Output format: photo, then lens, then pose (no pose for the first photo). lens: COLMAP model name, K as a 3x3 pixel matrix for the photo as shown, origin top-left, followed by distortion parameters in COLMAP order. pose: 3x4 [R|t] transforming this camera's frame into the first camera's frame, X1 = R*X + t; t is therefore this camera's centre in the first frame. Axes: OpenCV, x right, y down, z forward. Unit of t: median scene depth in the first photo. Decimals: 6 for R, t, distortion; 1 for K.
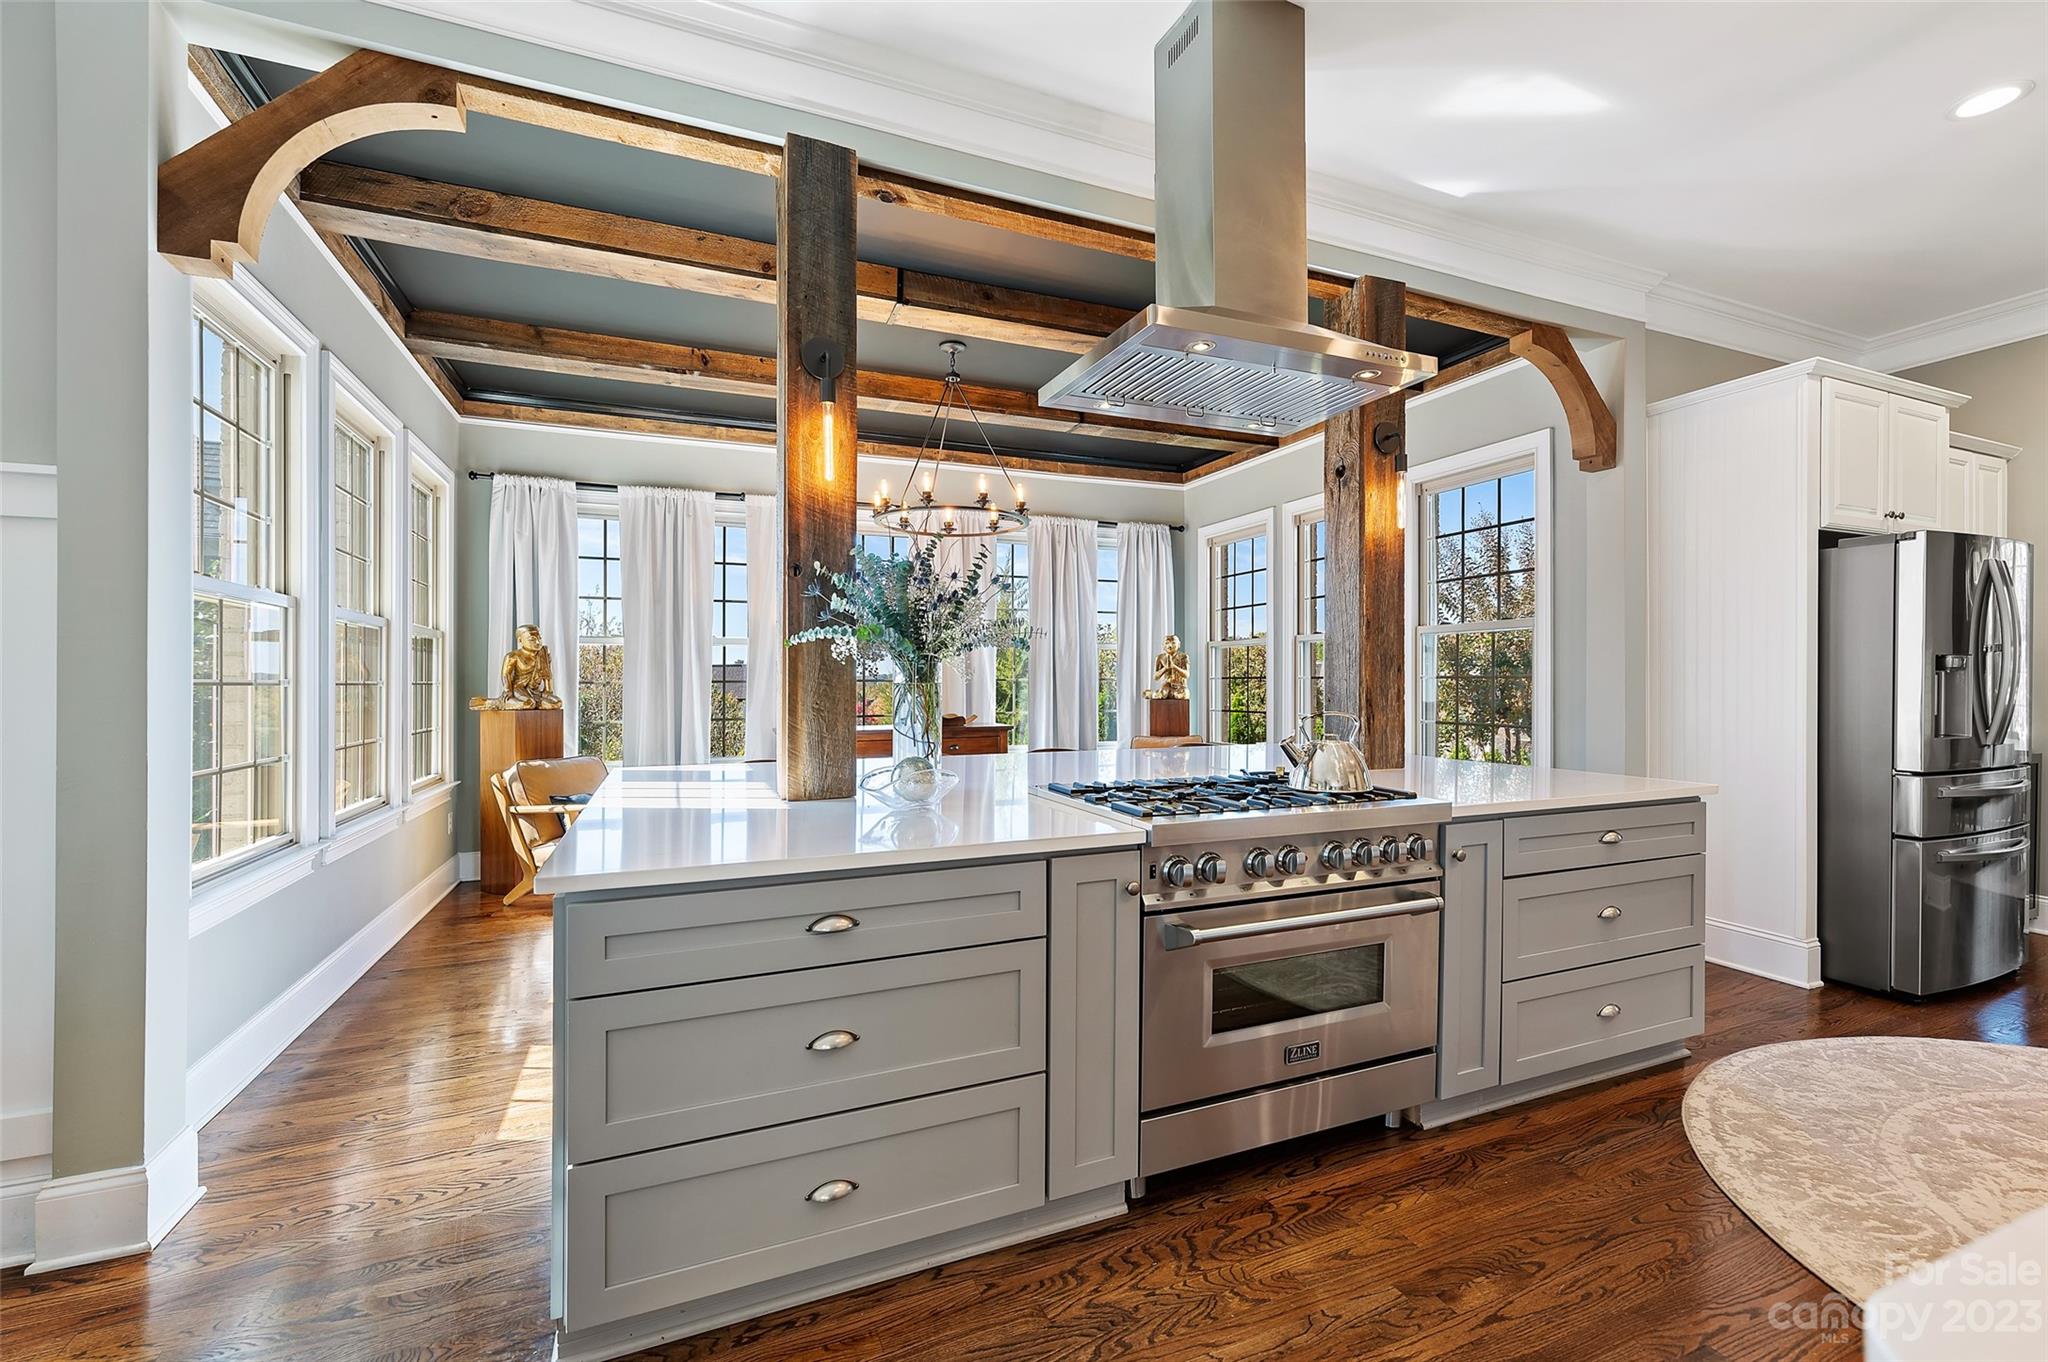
lens RADIAL K [[826.8, 0, 1010.7], [0, 826.8, 687.7], [0, 0, 1]] dist [-0.005545, 0.001087]
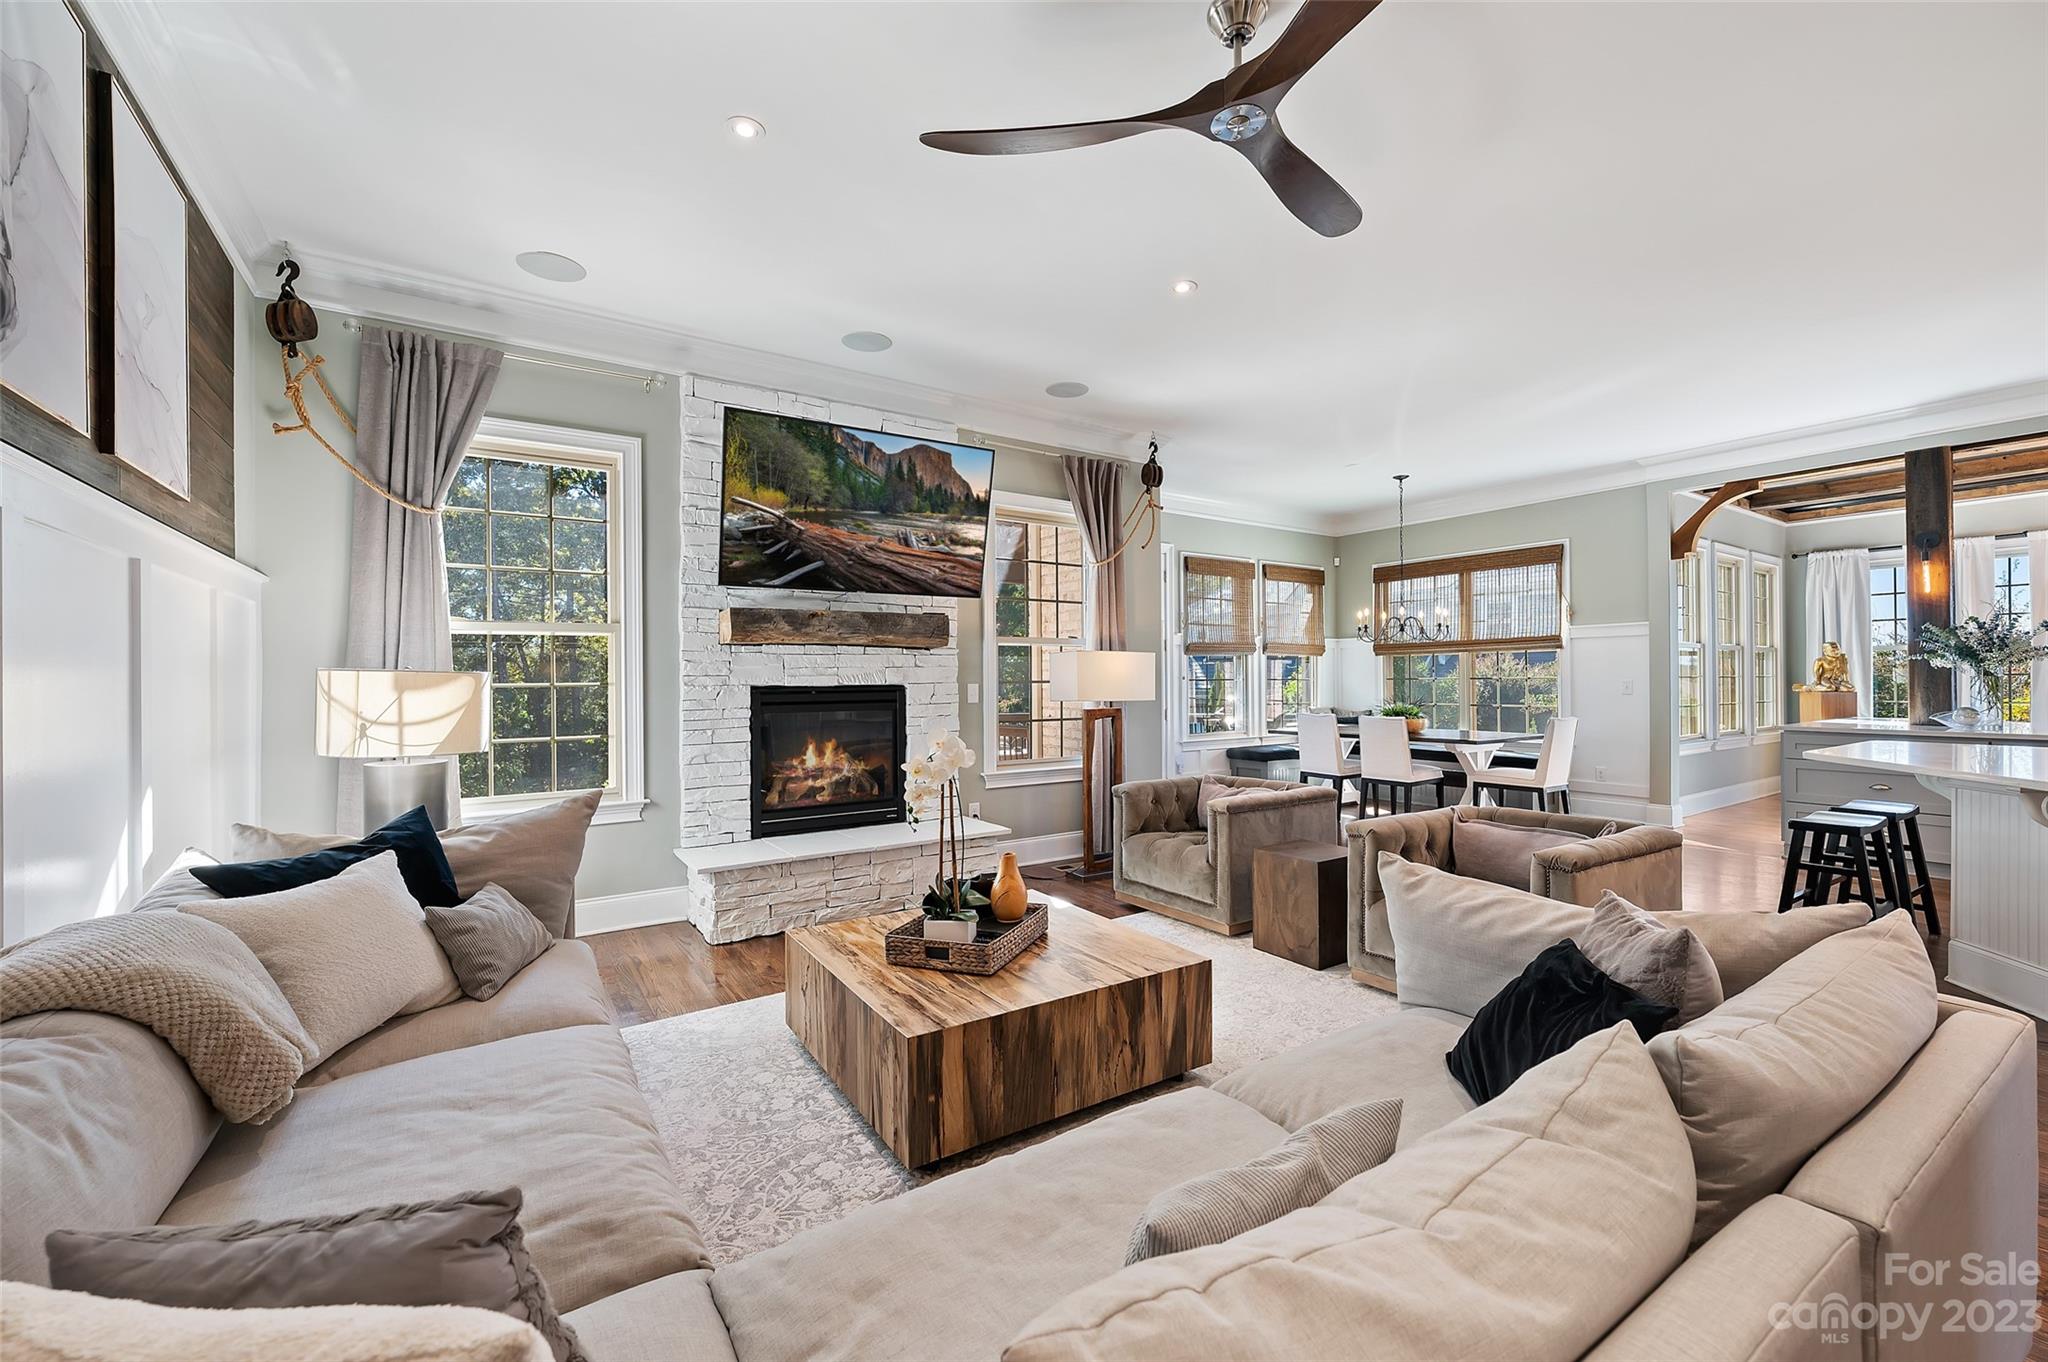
lens RADIAL K [[826.8, 0, 1044.6], [0, 826.8, 673.4], [0, 0, 1]] dist [-0.005545, 0.001087]
pose [[0.207208, -0.008581, -0.978259, 1.544180], [-0.000081, 0.999961, -0.008788, 0.008847], [0.978297, 0.001900, 0.207200, -1.955097]]
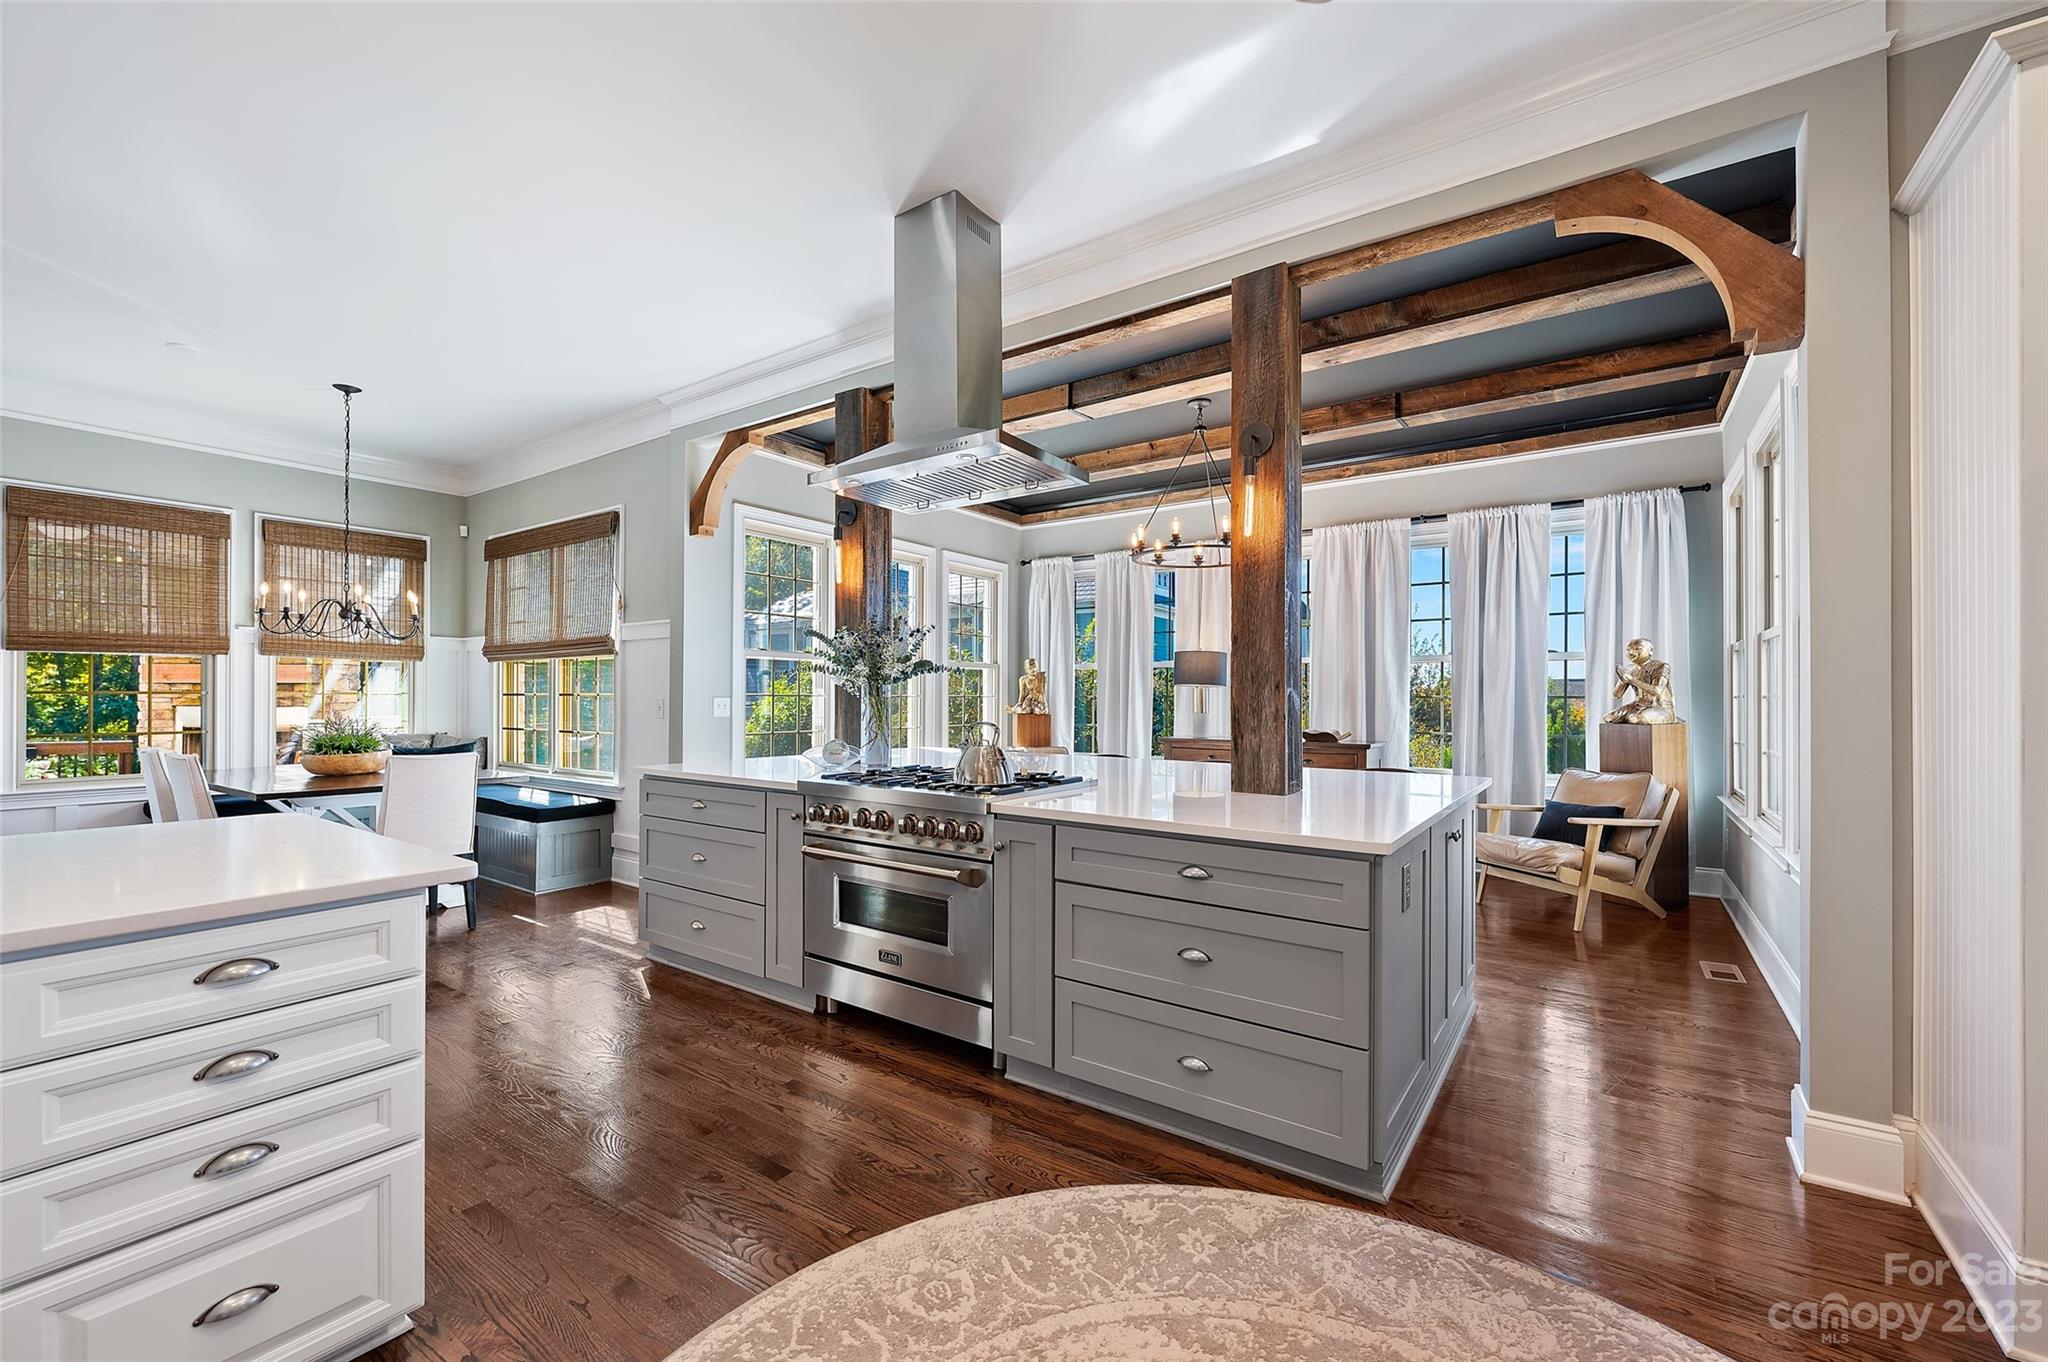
lens RADIAL K [[826.8, 0, 1034.9], [0, 826.8, 695.0], [0, 0, 1]] dist [-0.005545, 0.001087]
pose [[0.544255, 0.004804, -0.838906, 1.458629], [-0.012530, 0.999919, -0.002404, -0.009723], [0.838826, 0.011820, 0.544271, 0.370256]]
